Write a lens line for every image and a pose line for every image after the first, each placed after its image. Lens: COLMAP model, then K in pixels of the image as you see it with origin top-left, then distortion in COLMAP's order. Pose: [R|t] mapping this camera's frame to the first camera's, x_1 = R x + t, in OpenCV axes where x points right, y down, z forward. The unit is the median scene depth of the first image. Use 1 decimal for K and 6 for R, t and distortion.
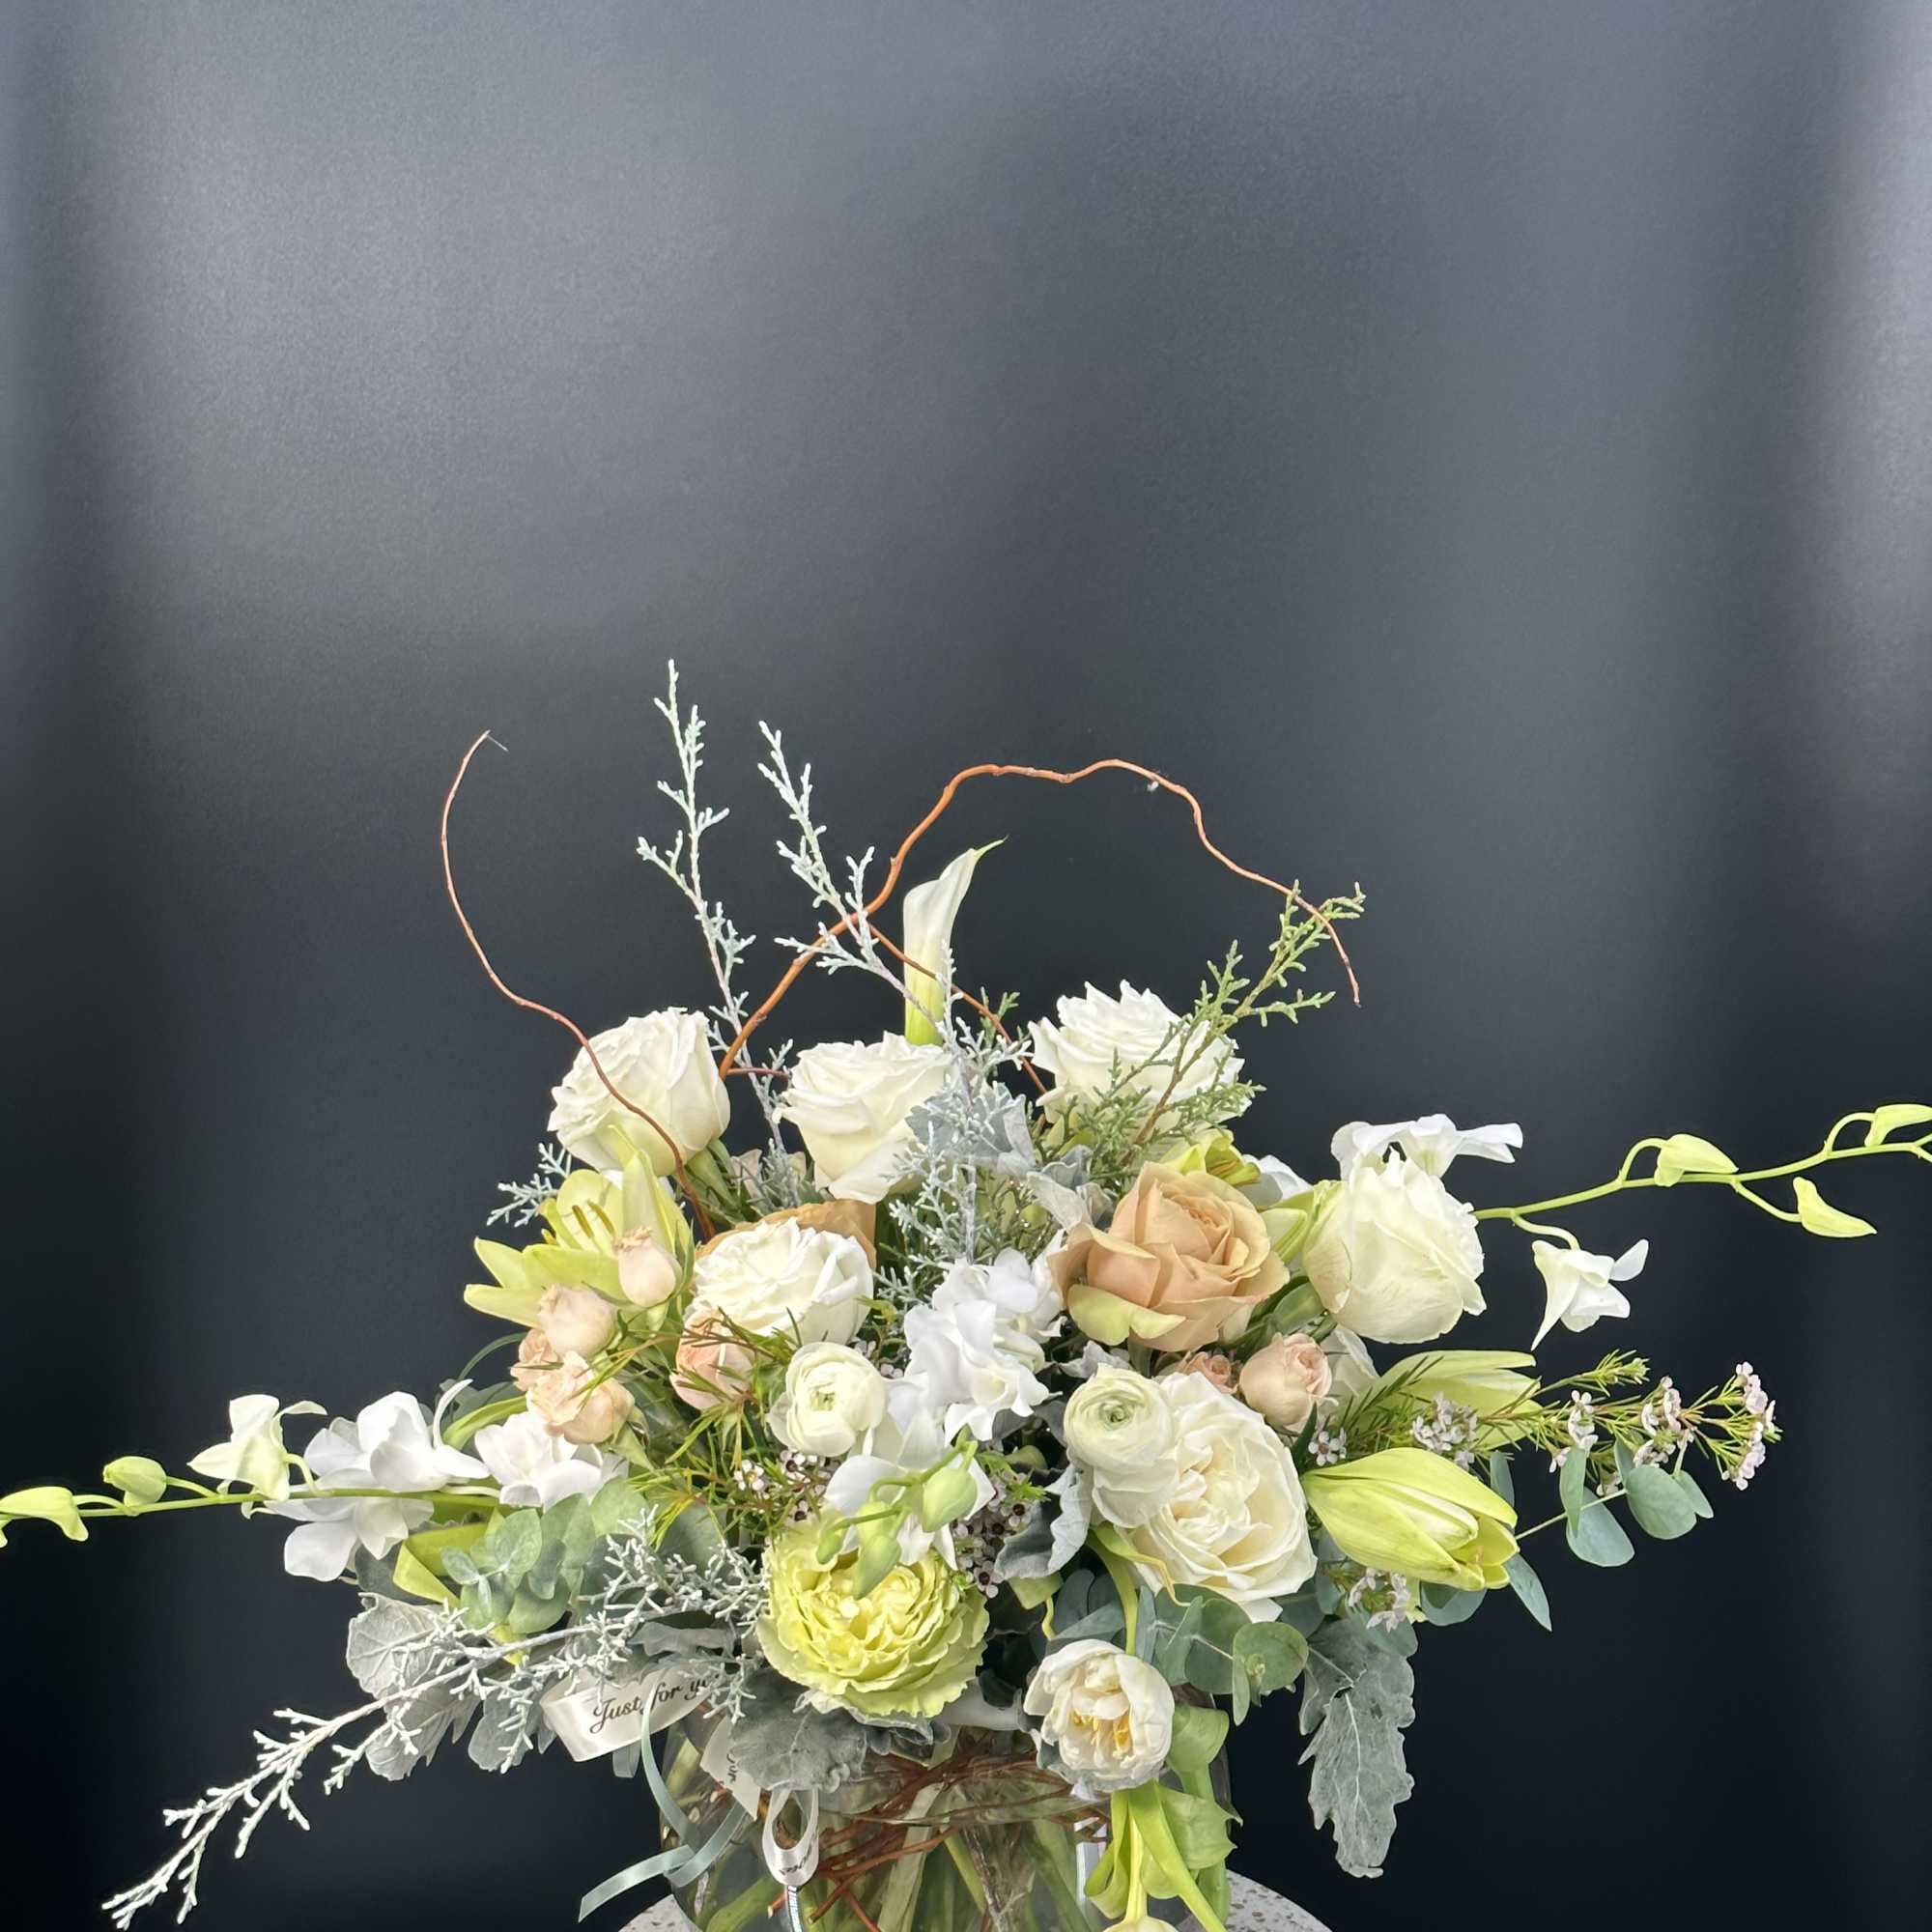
lens RADIAL K [[3668.5, 0, 963.5], [0, 3668.5, 968.6], [0, 0, 1]] dist [0.128811, 0.000000]
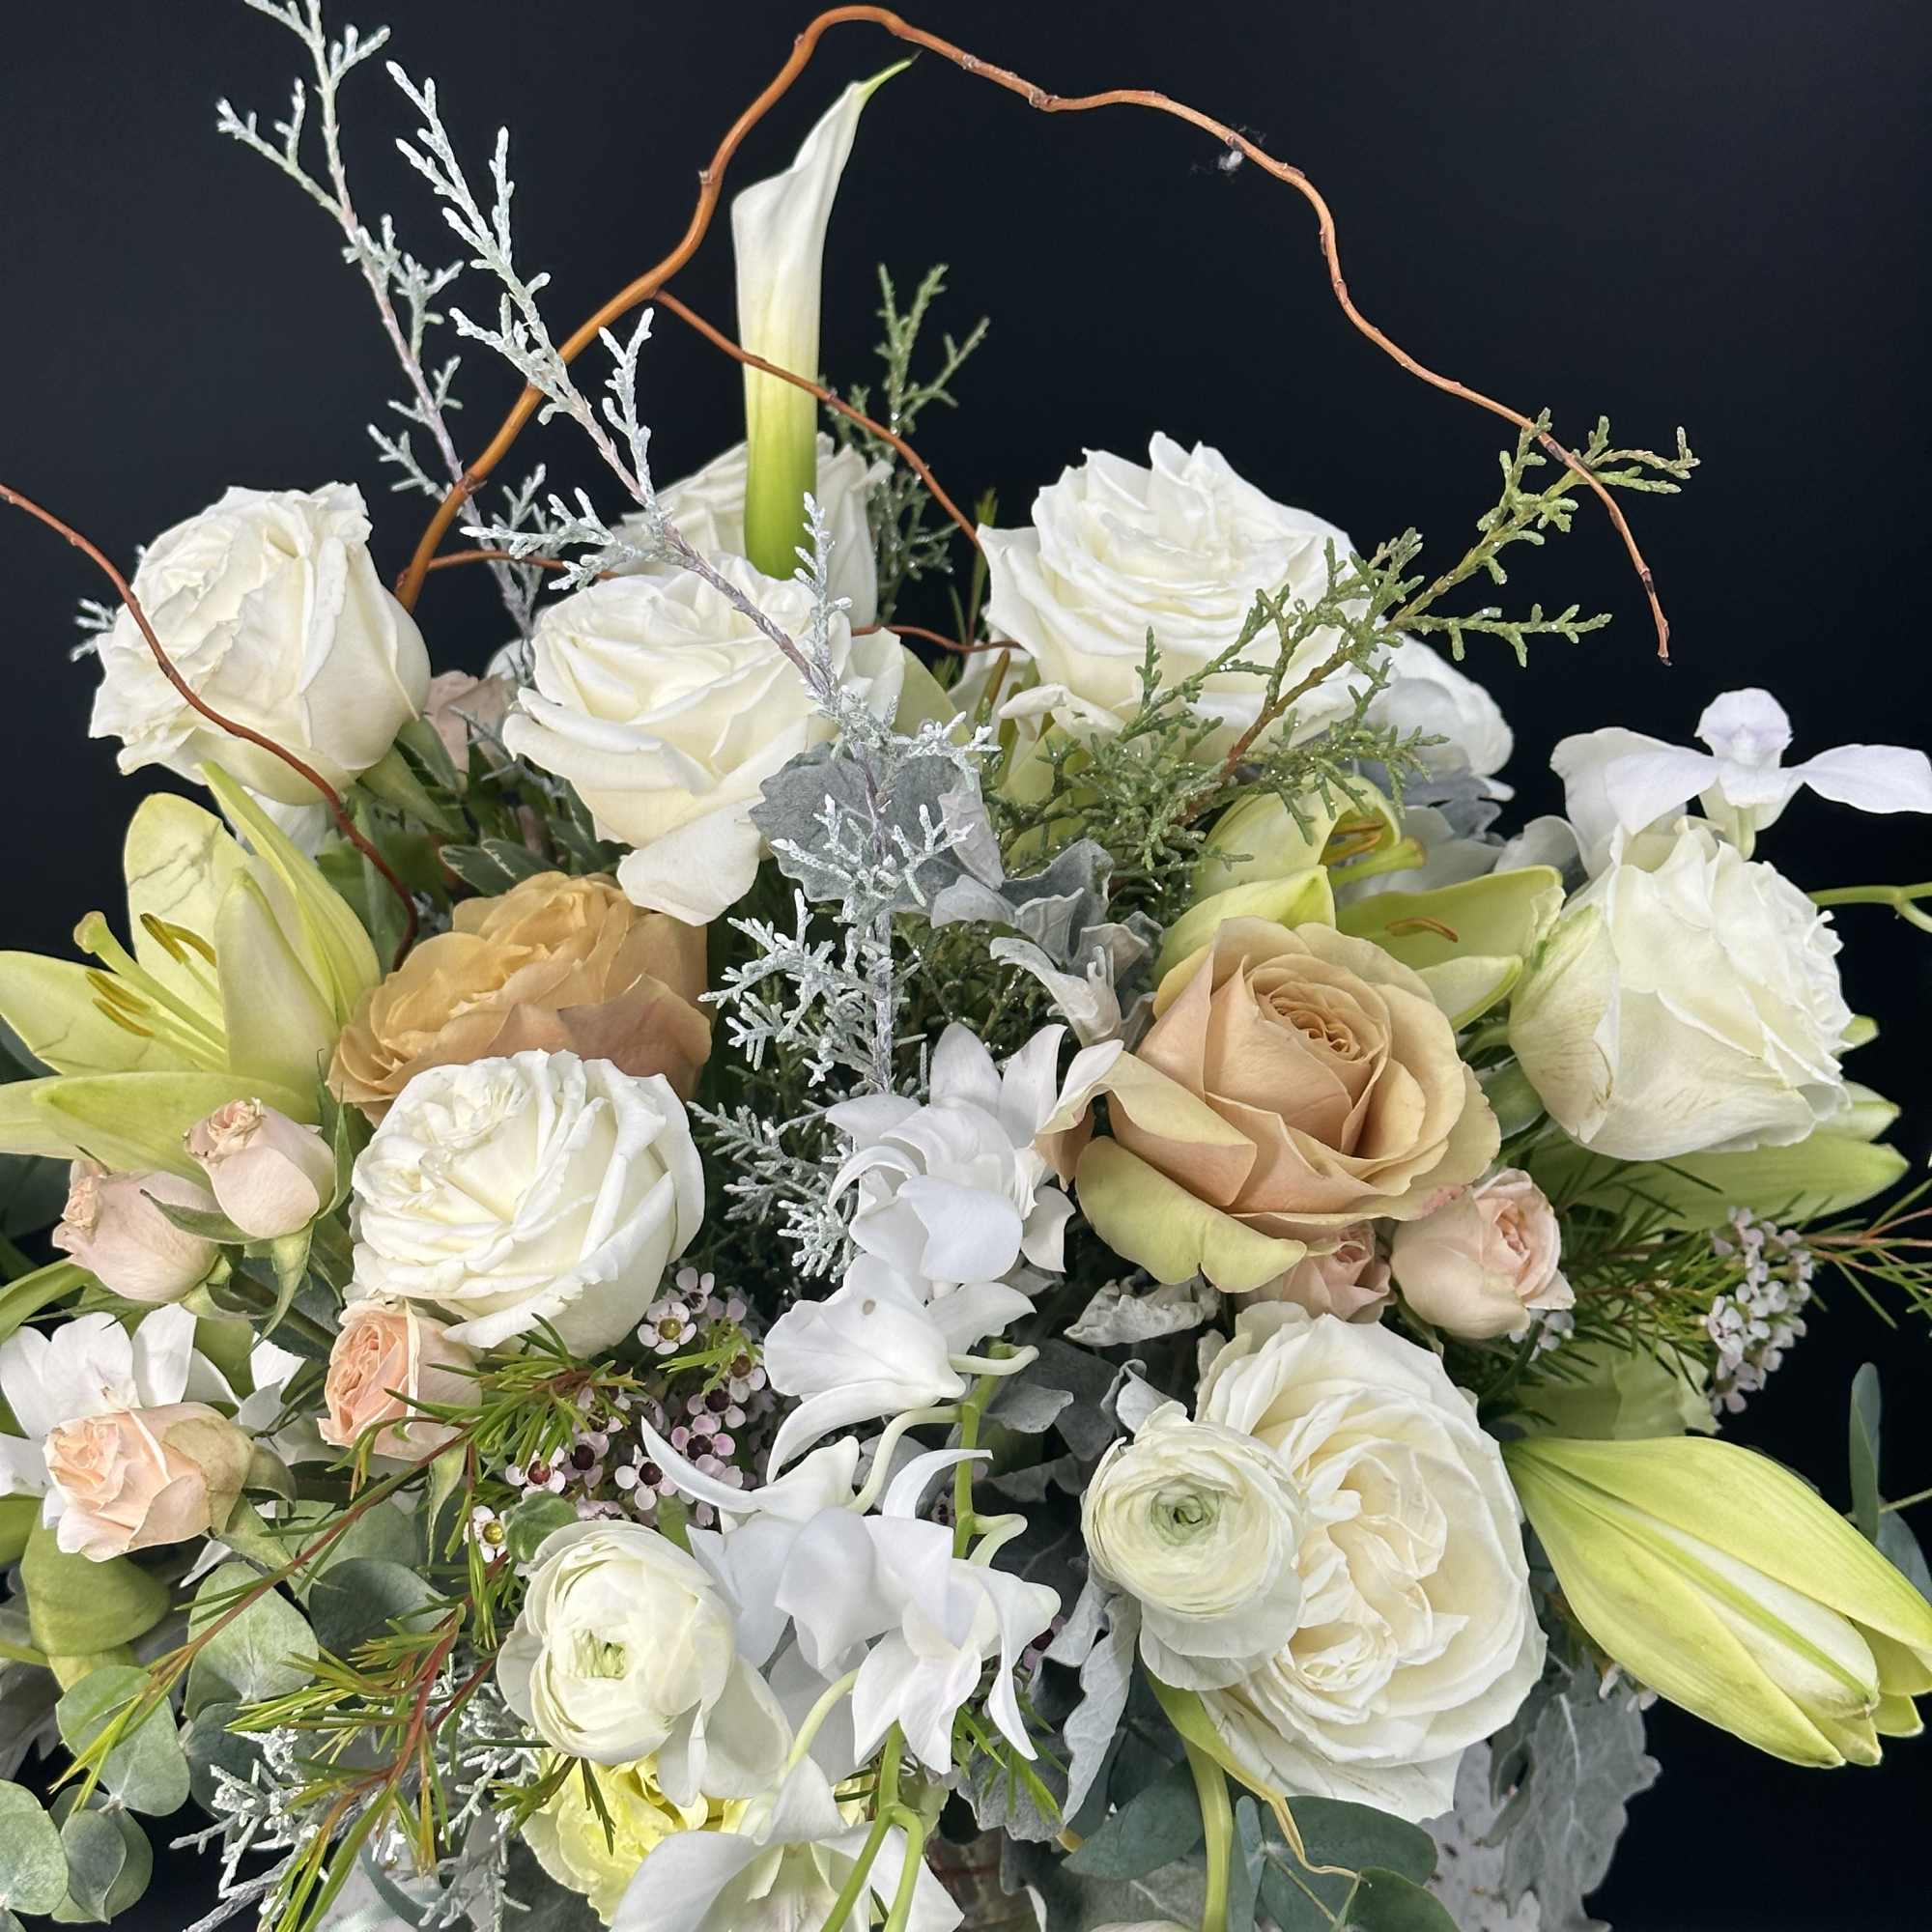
lens RADIAL K [[3668.5, 0, 958.7], [0, 3668.5, 973.3], [0, 0, 1]] dist [0.128811, 0.000000]
pose [[0.999086, -0.040094, 0.014805, 0.004961], [0.031244, 0.921514, 0.387087, -0.138704], [-0.029163, -0.386271, 0.921924, 0.518197]]
